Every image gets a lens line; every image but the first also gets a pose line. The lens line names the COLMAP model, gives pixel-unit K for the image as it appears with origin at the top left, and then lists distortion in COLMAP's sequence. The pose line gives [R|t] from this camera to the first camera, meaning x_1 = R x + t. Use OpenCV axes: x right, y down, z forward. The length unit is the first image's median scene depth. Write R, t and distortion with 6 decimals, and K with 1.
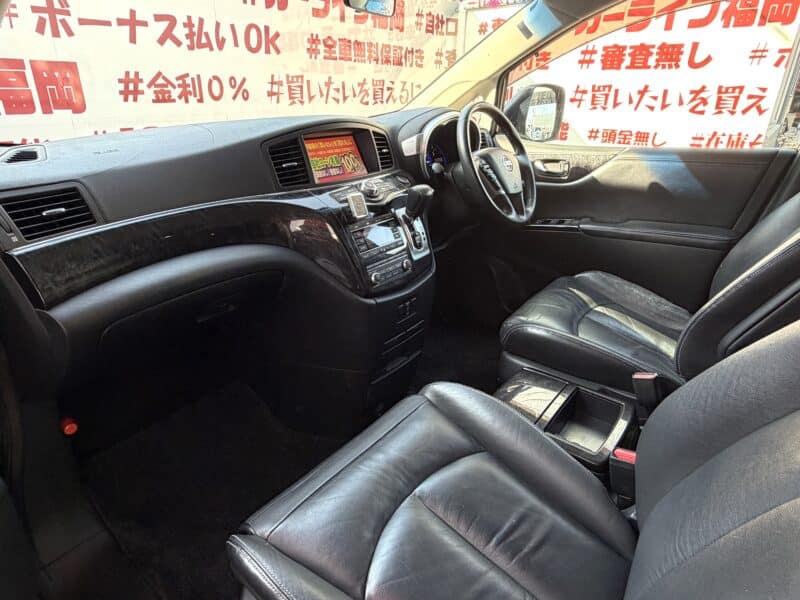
lens RADIAL K [[493.7, 0, 400.0], [0, 493.7, 300.0], [0, 0, 1]] dist [0.060756, -0.029308]
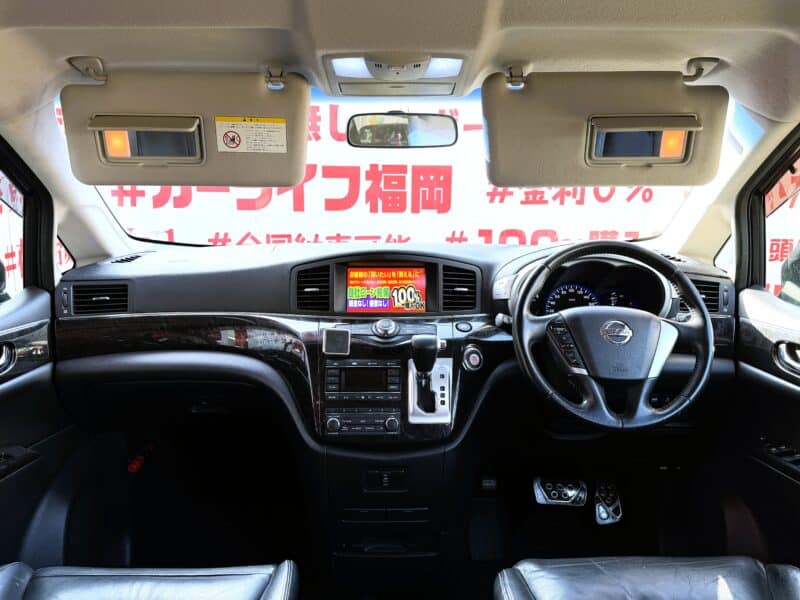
lens RADIAL K [[751.2, 0, 400.0], [0, 751.2, 300.0], [0, 0, 1]] dist [0.076762, -0.003265]
pose [[0.589615, 0.149586, -0.793712, 0.527772], [-0.314333, 0.947725, -0.054892, -0.108711], [0.744009, 0.281855, 0.605813, 0.105336]]
